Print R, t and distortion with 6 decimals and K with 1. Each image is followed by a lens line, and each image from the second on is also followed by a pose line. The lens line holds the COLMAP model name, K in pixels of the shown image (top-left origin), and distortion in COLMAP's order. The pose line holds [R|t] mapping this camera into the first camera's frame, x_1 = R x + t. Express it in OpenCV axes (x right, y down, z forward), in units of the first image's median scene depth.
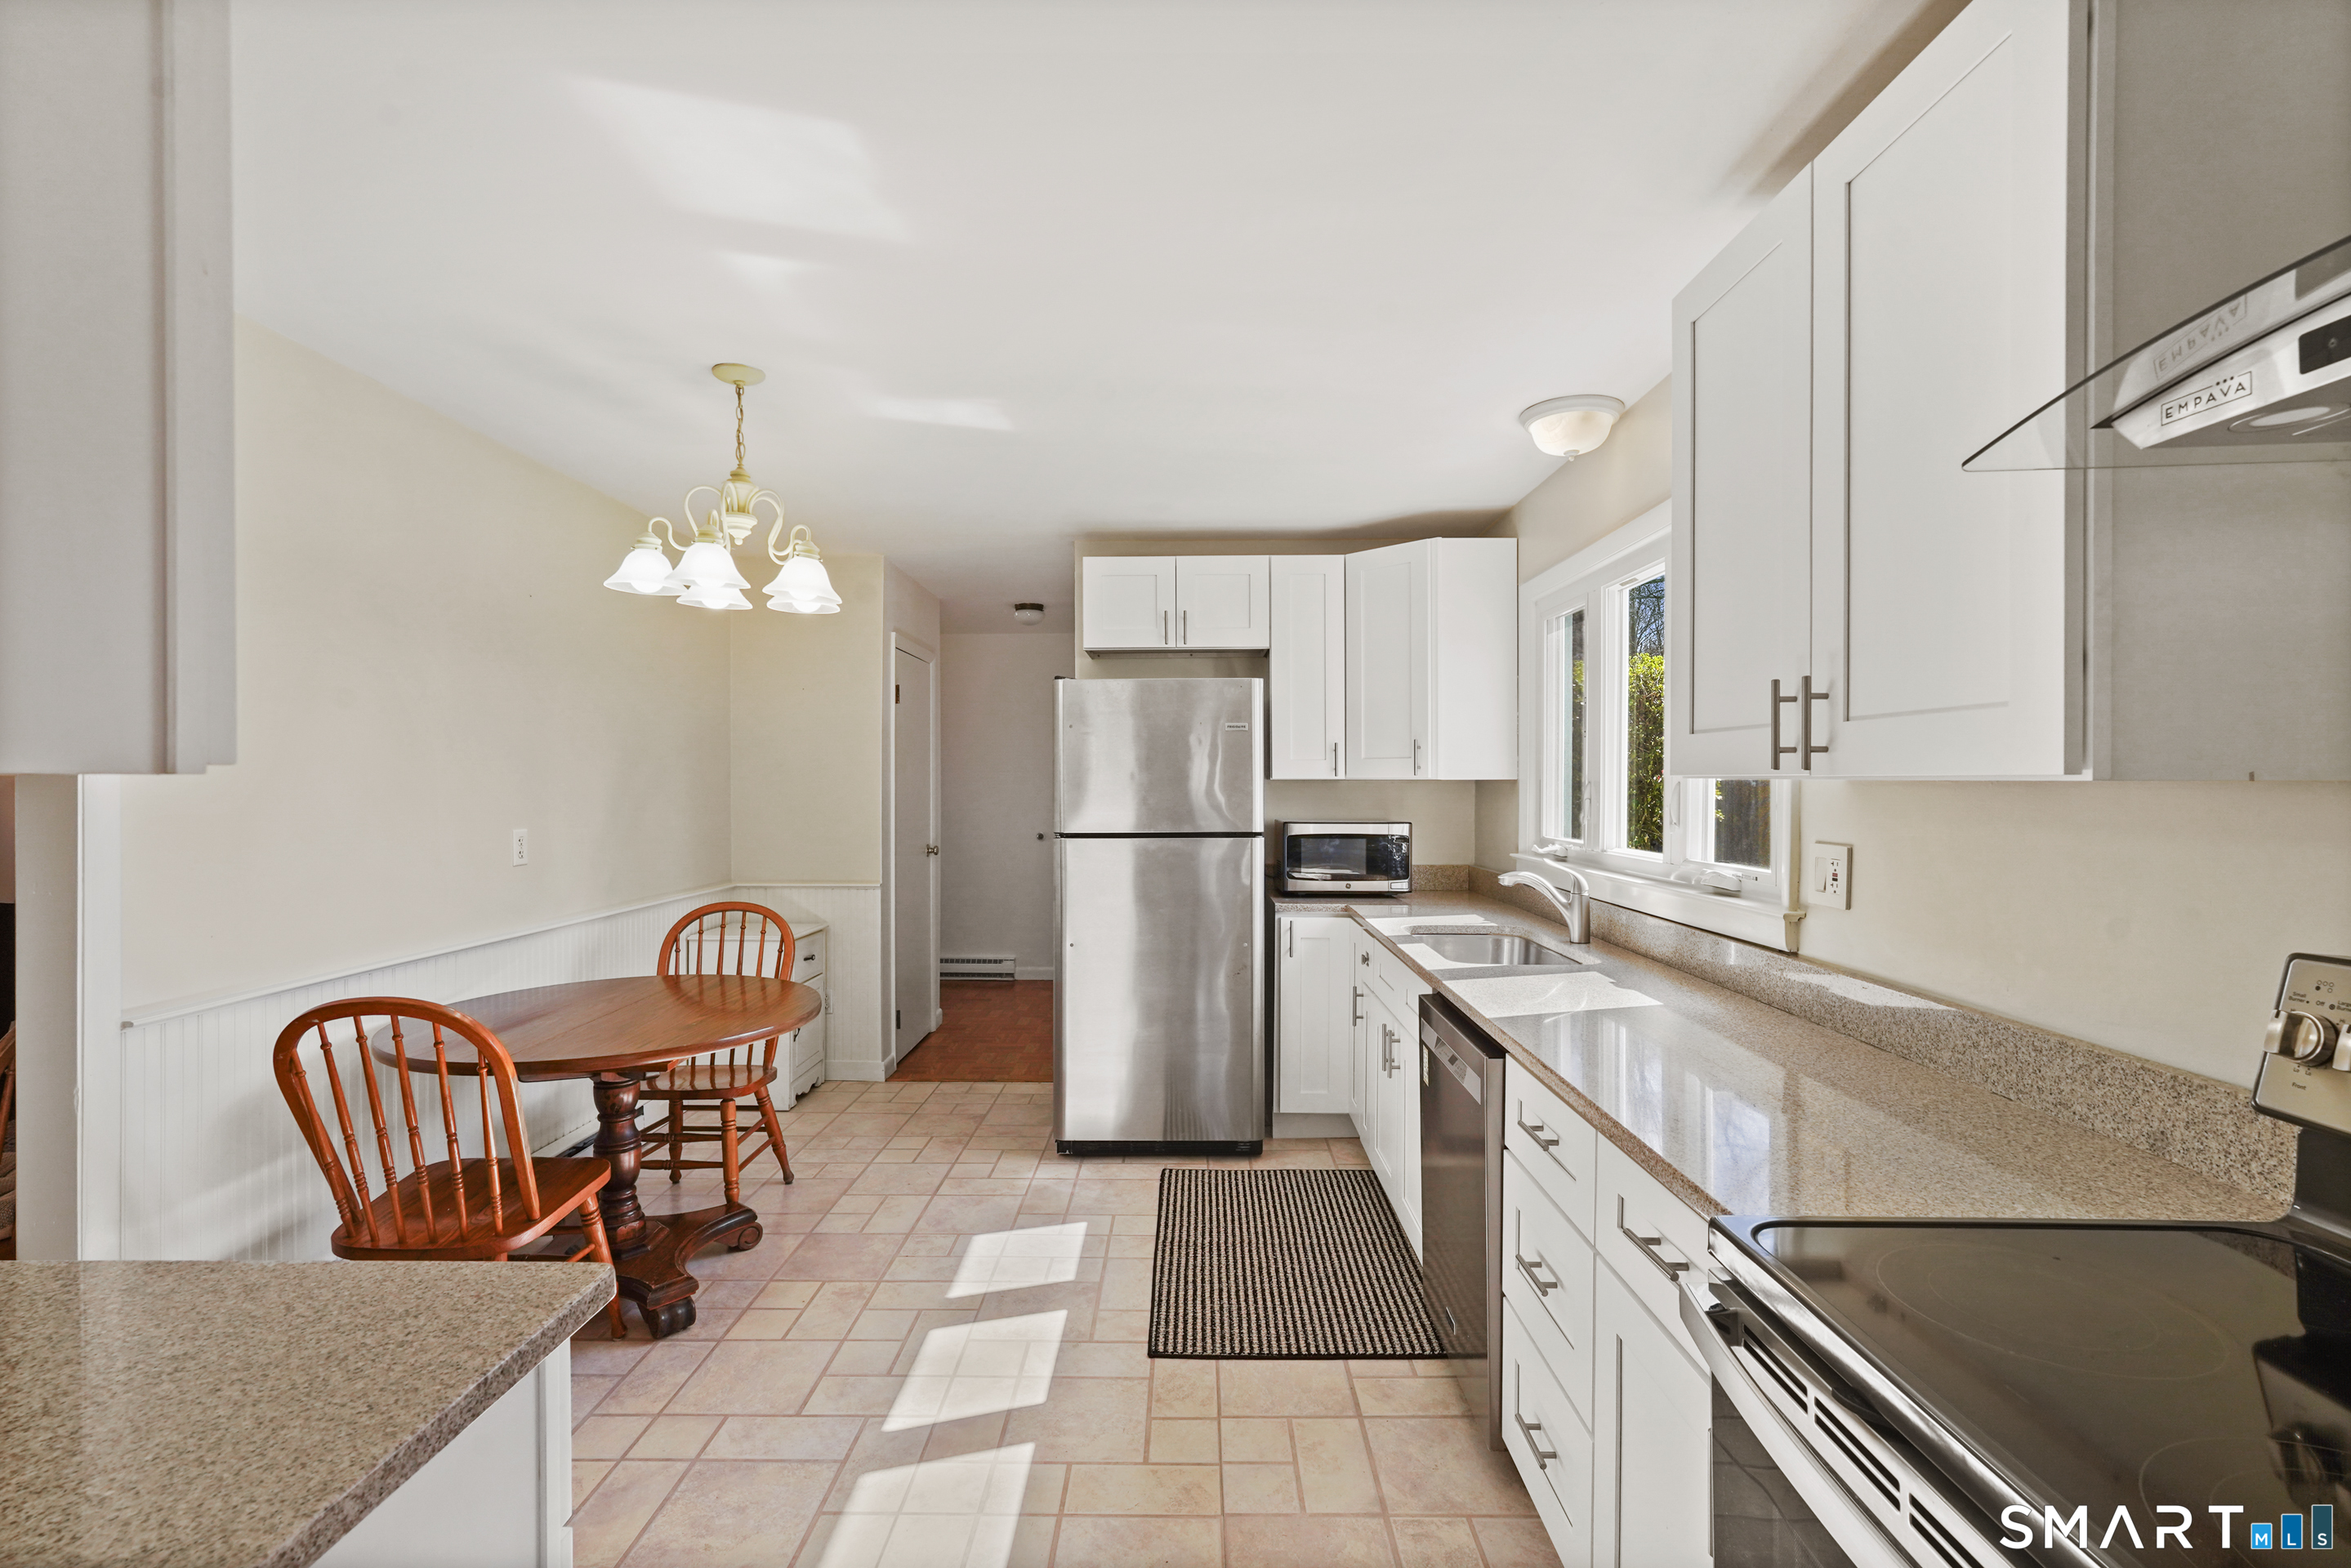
lens RADIAL K [[1067.5, 0, 1175.5], [0, 1067.5, 784.0], [0, 0, 1]] dist [0.001868, 0.000459]
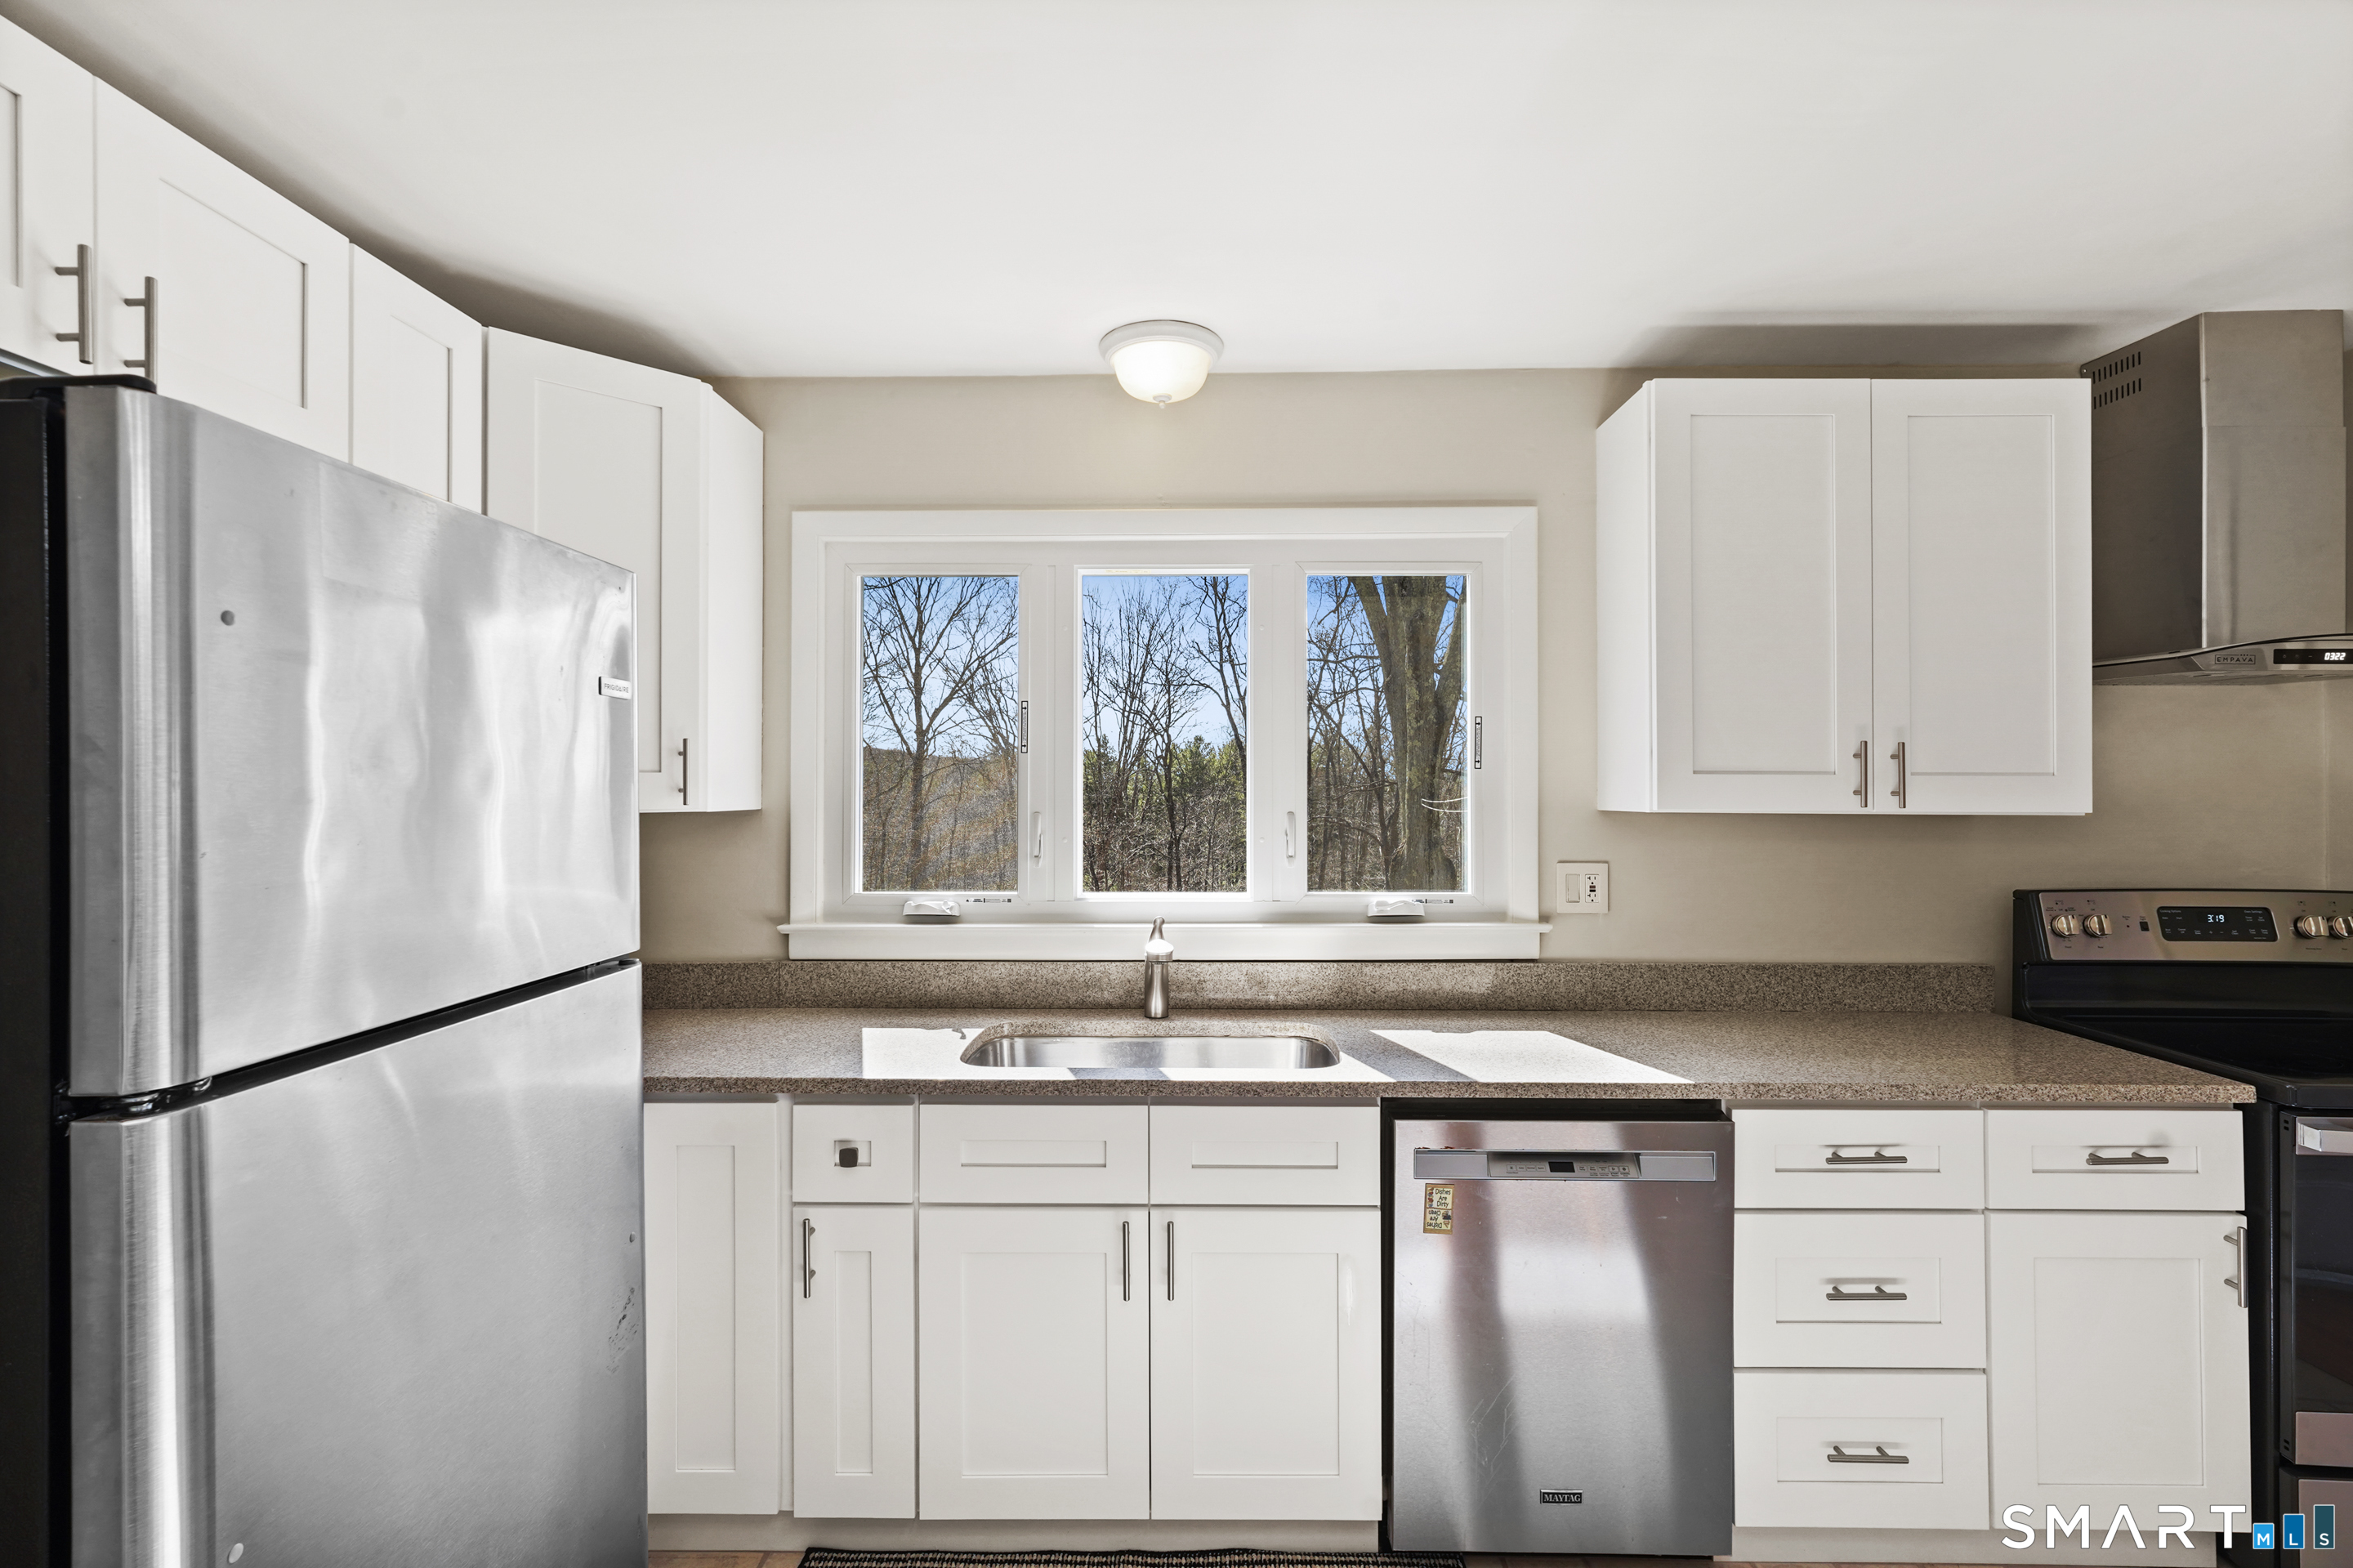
lens RADIAL K [[1068.6, 0, 1176.5], [0, 1068.6, 784.0], [0, 0, 1]] dist [0.001868, 0.000459]
pose [[0.000850, -0.008023, 0.999967, -0.681821], [-0.000194, 0.999968, 0.008023, -0.049225], [-1.000000, -0.000200, 0.000848, 1.586660]]
